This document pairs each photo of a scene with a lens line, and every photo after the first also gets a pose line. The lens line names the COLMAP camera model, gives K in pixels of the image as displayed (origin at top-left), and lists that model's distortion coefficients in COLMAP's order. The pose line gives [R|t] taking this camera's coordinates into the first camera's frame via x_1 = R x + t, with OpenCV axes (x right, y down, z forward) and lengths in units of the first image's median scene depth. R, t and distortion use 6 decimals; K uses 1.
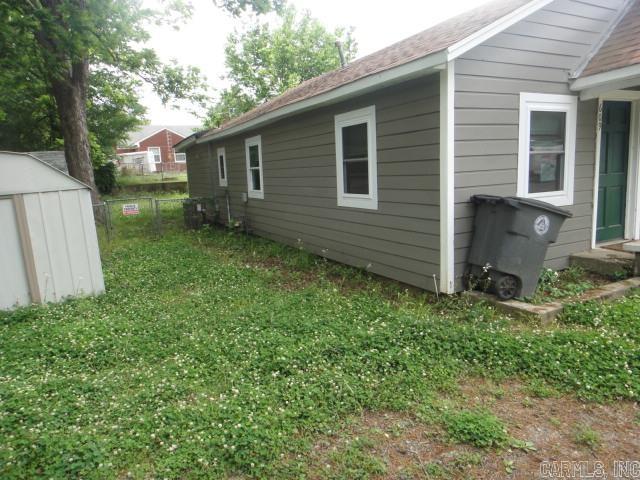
lens RADIAL K [[445.5, 0, 320.0], [0, 445.5, 240.0], [0, 0, 1]] dist [0.000948, -0.000729]
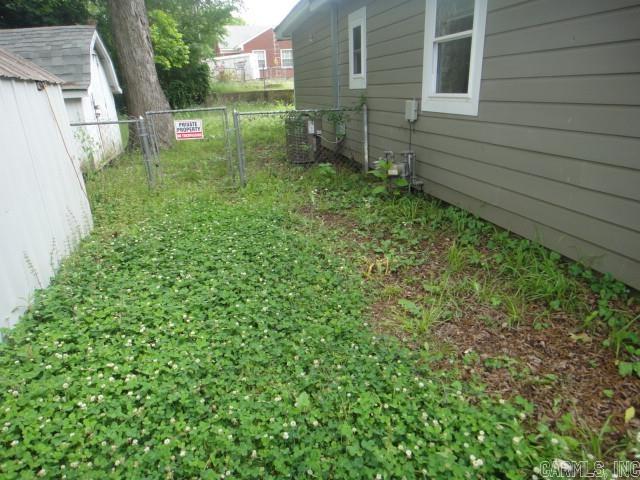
lens RADIAL K [[445.5, 0, 320.0], [0, 445.5, 240.0], [0, 0, 1]] dist [0.000948, -0.000729]
pose [[0.973114, 0.077786, -0.216792, -0.118390], [-0.036312, 0.981286, 0.189099, -0.037911], [0.227444, -0.176143, 0.957728, 0.403620]]
